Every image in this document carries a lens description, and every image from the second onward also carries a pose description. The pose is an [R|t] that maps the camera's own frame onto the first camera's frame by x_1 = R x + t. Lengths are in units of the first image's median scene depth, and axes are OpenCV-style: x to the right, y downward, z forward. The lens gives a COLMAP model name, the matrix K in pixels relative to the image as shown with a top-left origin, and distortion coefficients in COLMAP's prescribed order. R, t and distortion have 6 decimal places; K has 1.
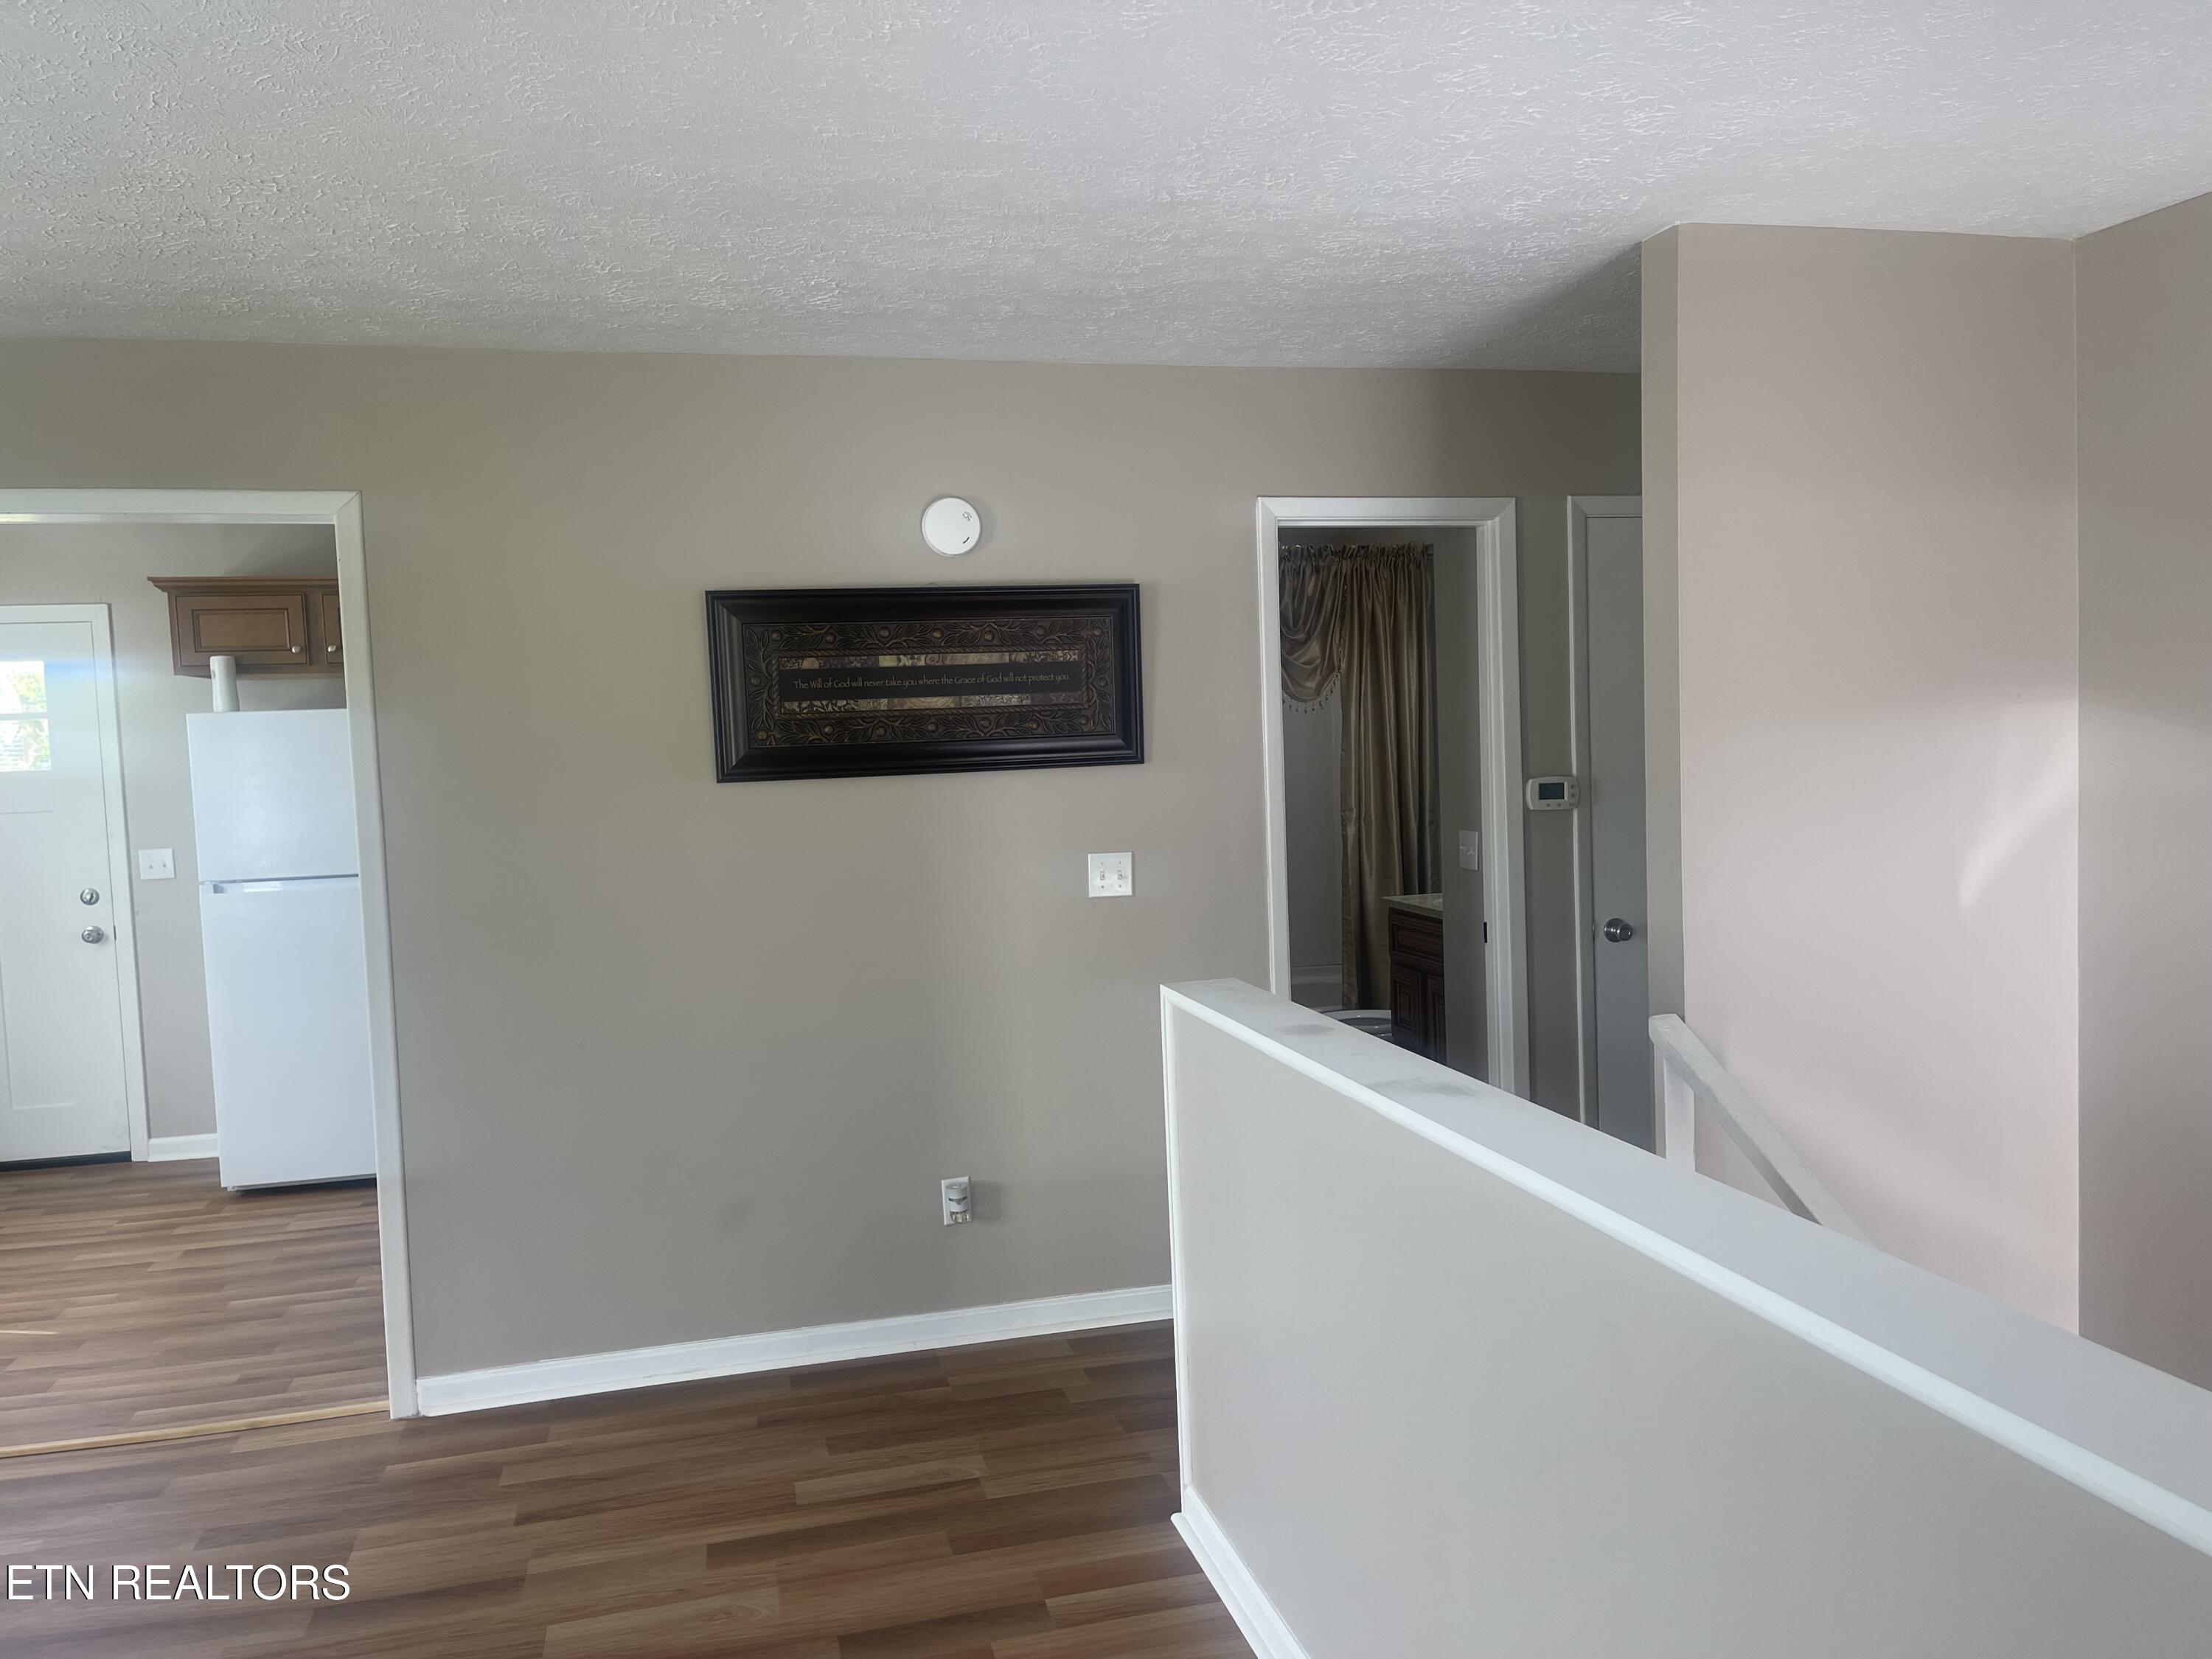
lens RADIAL K [[1664.9, 0, 1110.3], [0, 1664.9, 844.2], [0, 0, 1]] dist [0.076475, -0.097116]
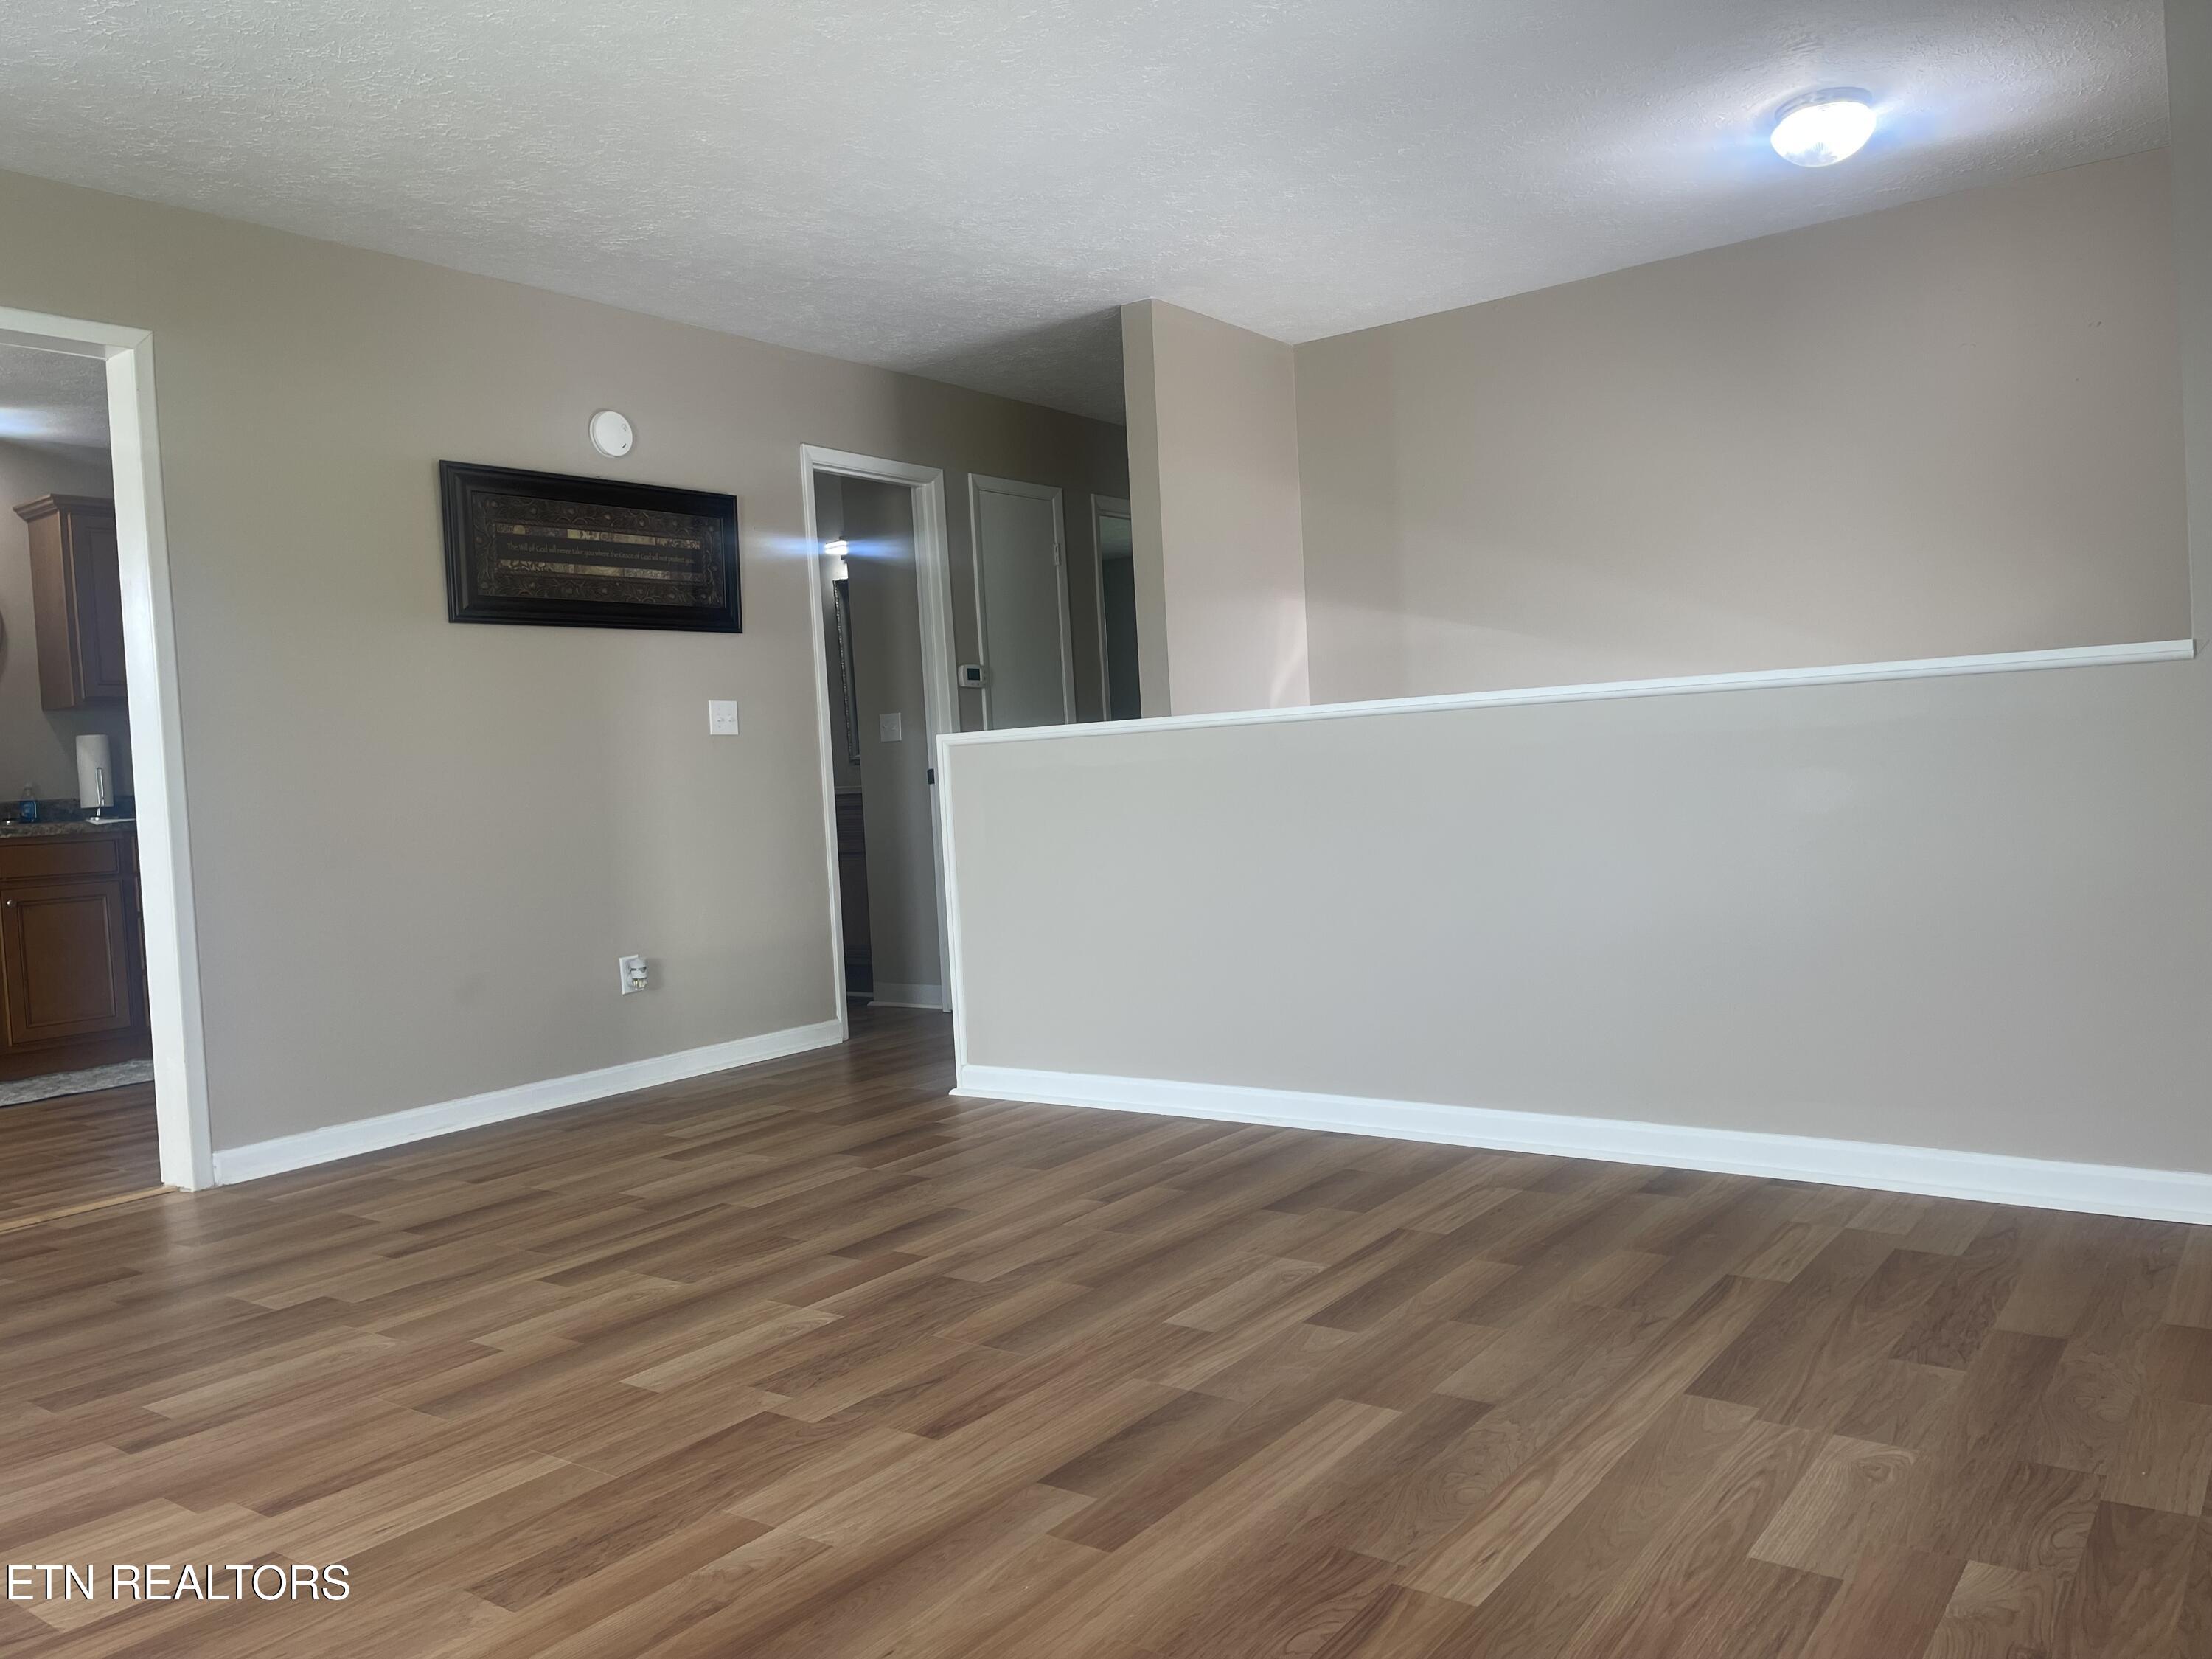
lens RADIAL K [[1664.9, 0, 1116.6], [0, 1664.9, 826.7], [0, 0, 1]] dist [0.076475, -0.097116]
pose [[0.777800, -0.027741, 0.627900, -0.600238], [0.066728, 0.997024, -0.038609, 0.179426], [-0.624960, 0.071928, 0.777336, -0.203934]]
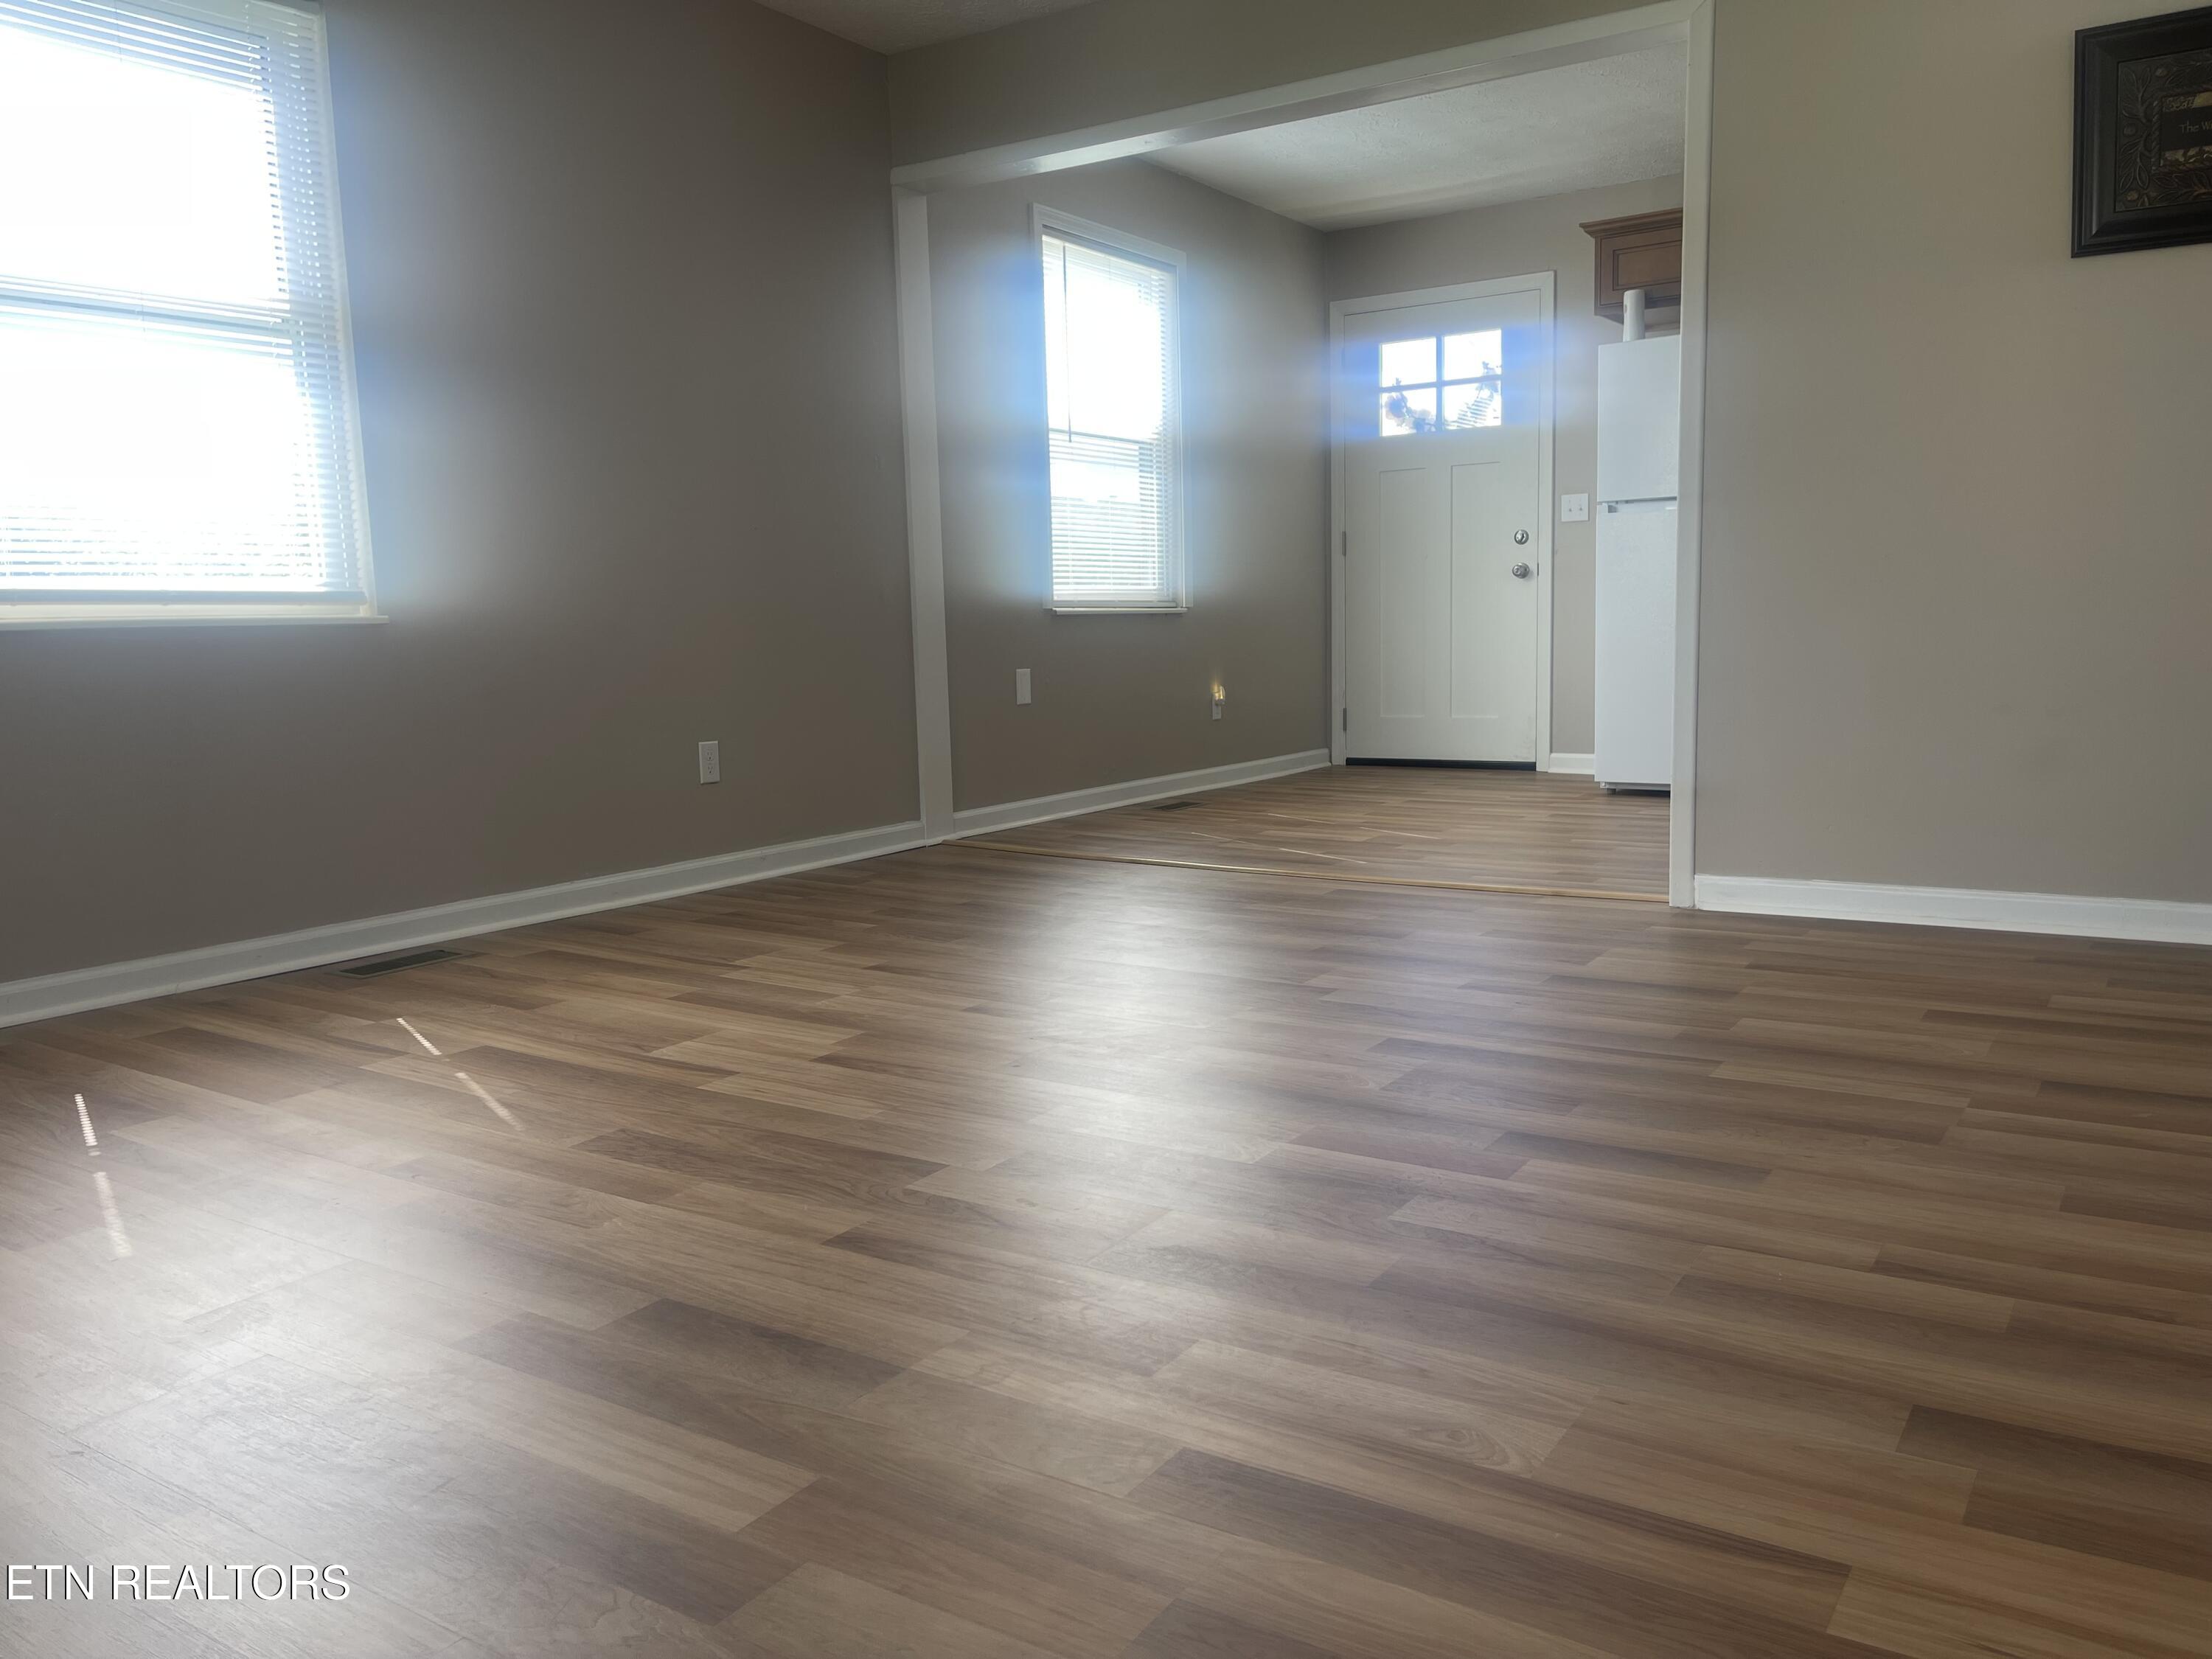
lens RADIAL K [[1664.9, 0, 1104.6], [0, 1664.9, 812.3], [0, 0, 1]] dist [0.076475, -0.097116]
pose [[0.671079, 0.106744, -0.733661, 0.102442], [-0.045981, 0.993668, 0.102516, 0.178119], [0.739959, -0.035062, 0.671738, 0.020155]]
